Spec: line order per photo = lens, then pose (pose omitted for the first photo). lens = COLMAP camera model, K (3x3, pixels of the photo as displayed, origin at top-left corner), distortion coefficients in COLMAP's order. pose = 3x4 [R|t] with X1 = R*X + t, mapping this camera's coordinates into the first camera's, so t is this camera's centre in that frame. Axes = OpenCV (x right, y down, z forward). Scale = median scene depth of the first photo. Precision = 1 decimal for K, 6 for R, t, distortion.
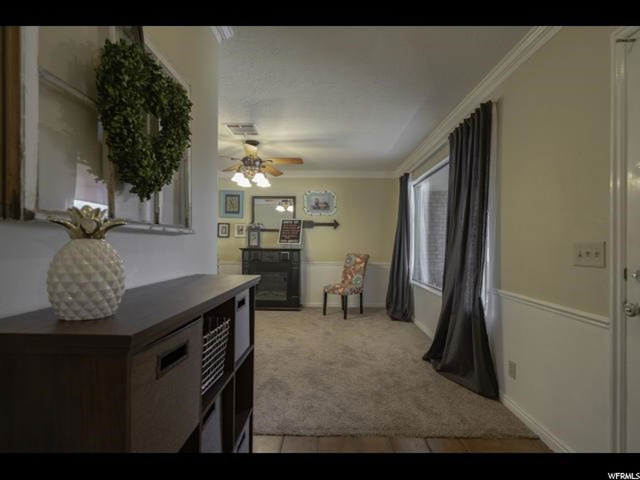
lens RADIAL K [[288.4, 0, 319.3], [0, 288.4, 243.7], [0, 0, 1]] dist [-0.014720, -0.000156]
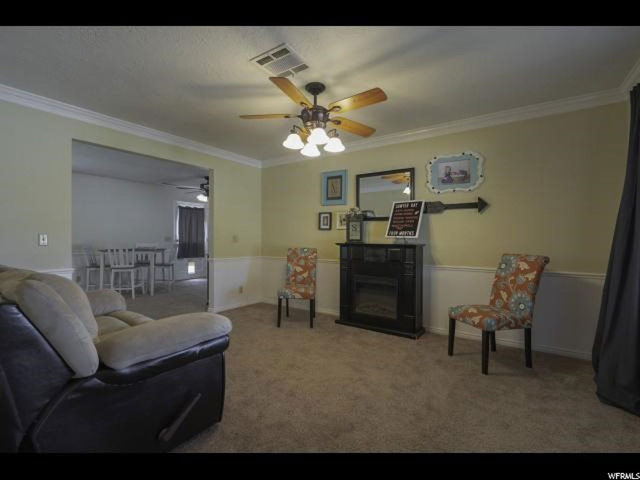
lens RADIAL K [[288.0, 0, 319.9], [0, 288.0, 238.1], [0, 0, 1]] dist [-0.001279, -0.000158]
pose [[0.837276, -0.003207, -0.546772, 0.106344], [0.001804, 0.999994, -0.003104, 0.004585], [0.546778, 0.001613, 0.837276, 0.316507]]
